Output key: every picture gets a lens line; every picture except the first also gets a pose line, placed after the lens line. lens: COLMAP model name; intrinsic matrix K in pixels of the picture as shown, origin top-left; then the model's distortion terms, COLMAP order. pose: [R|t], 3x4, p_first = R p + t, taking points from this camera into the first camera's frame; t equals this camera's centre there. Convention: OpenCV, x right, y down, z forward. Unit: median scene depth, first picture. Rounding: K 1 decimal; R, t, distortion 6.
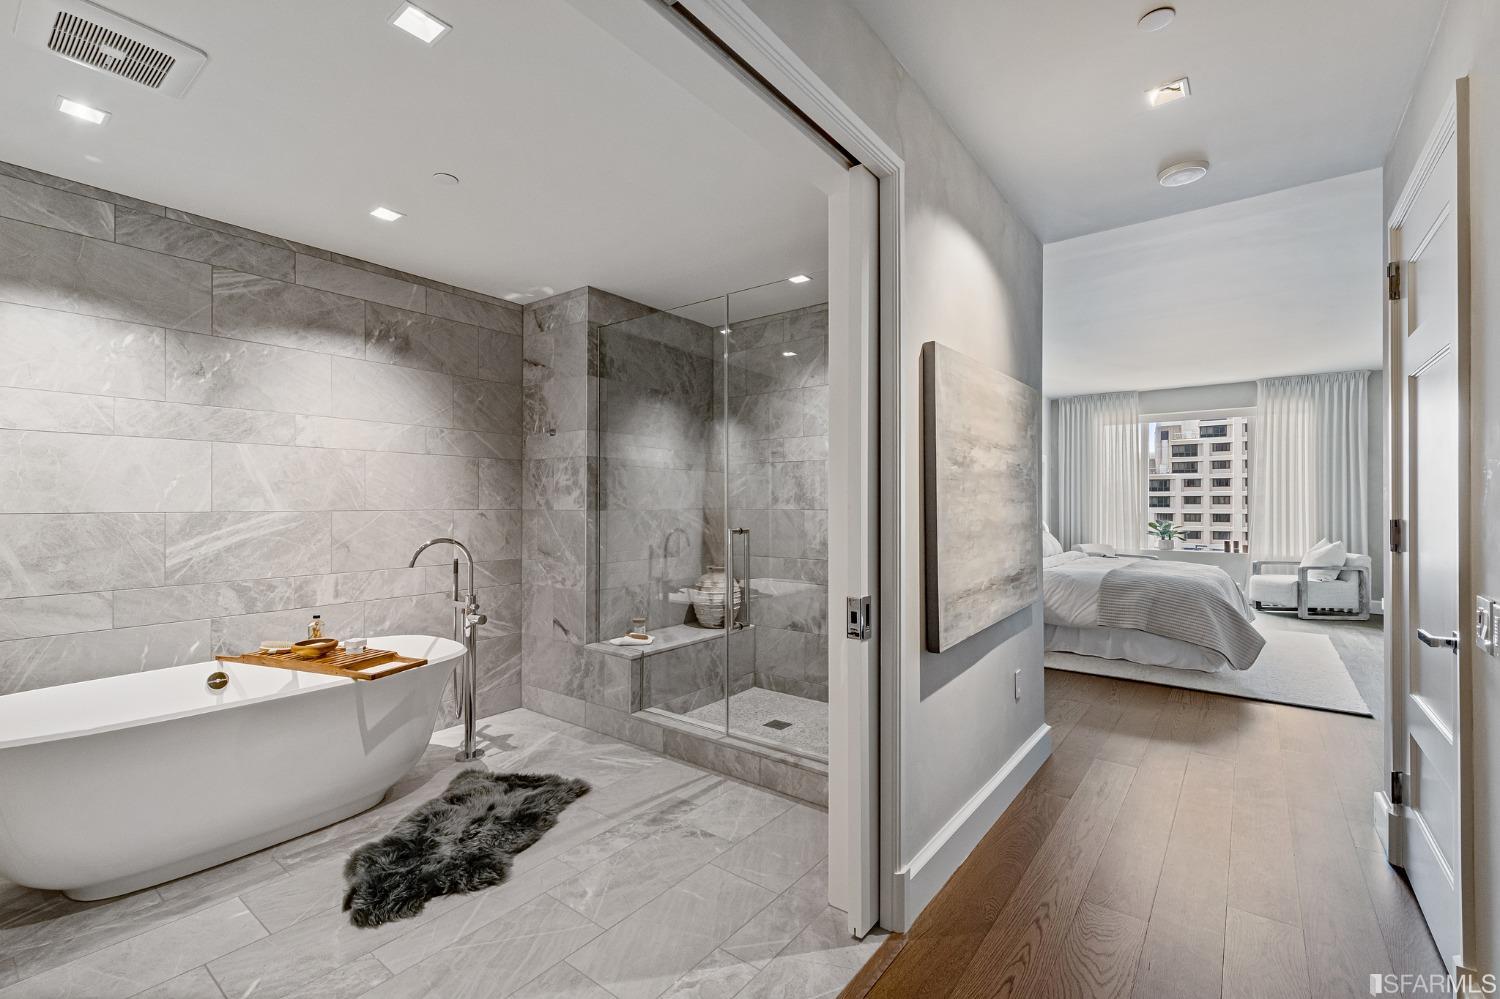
lens RADIAL K [[649.1, 0, 750.0], [0, 649.1, 499.5], [0, 0, 1]] dist [-0.000547, -0.000076]
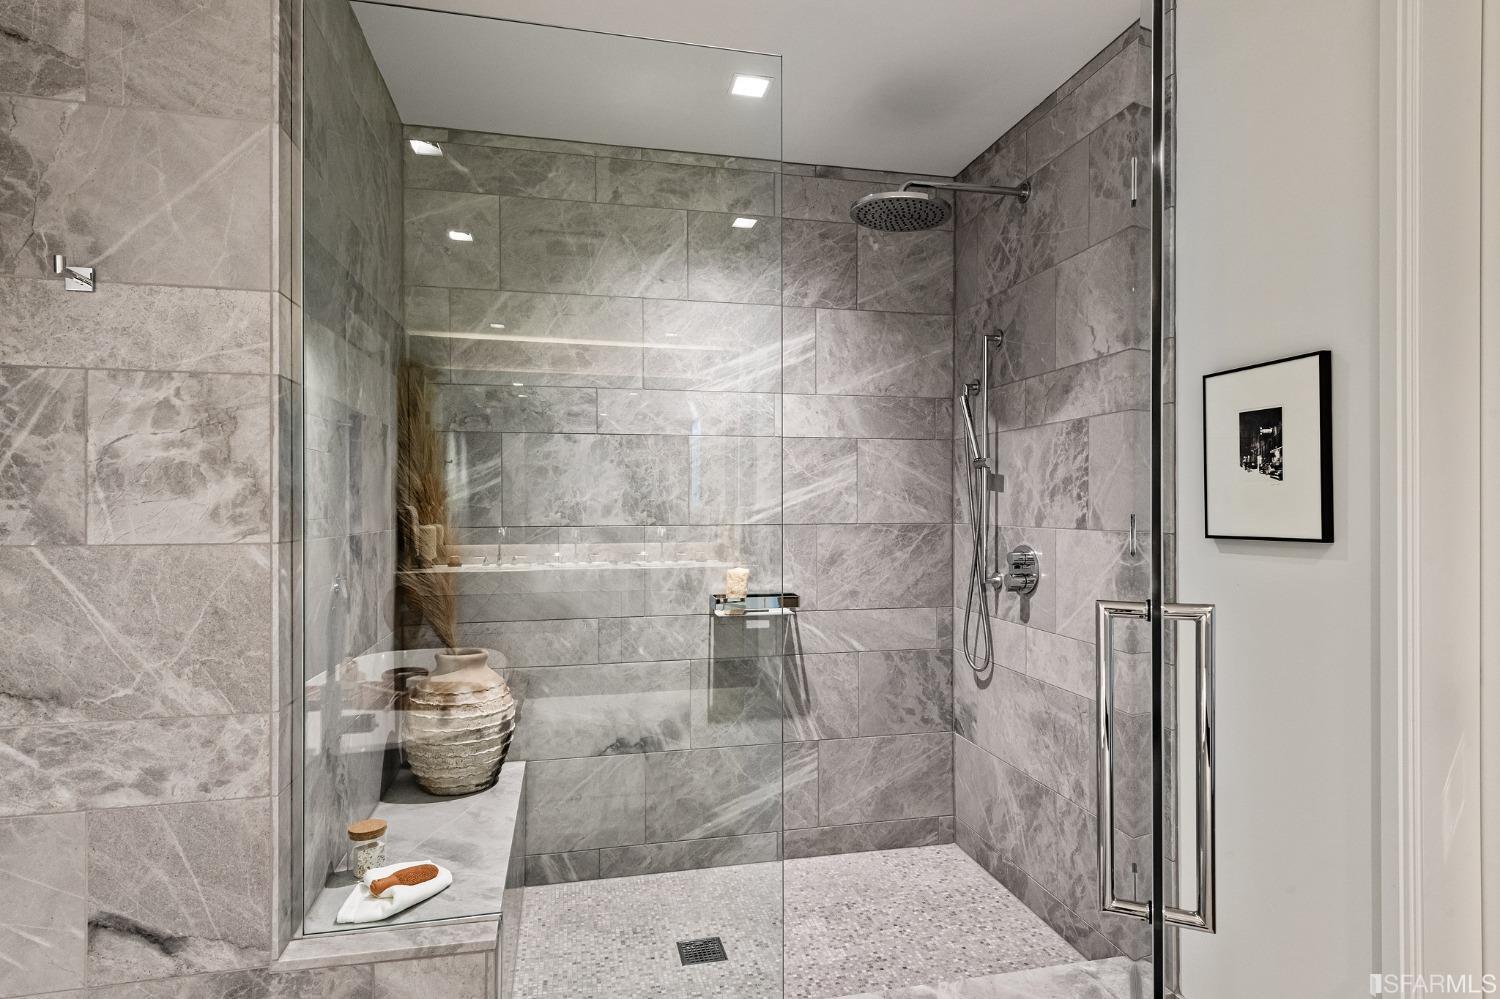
lens RADIAL K [[797.3, 0, 750.0], [0, 797.3, 499.5], [0, 0, 1]] dist [-0.000524, 0.000444]
pose [[0.631220, 0.004257, 0.775592, -0.503613], [-0.008547, 0.999962, 0.001468, -0.009439], [-0.775557, -0.007556, 0.631233, 0.695035]]
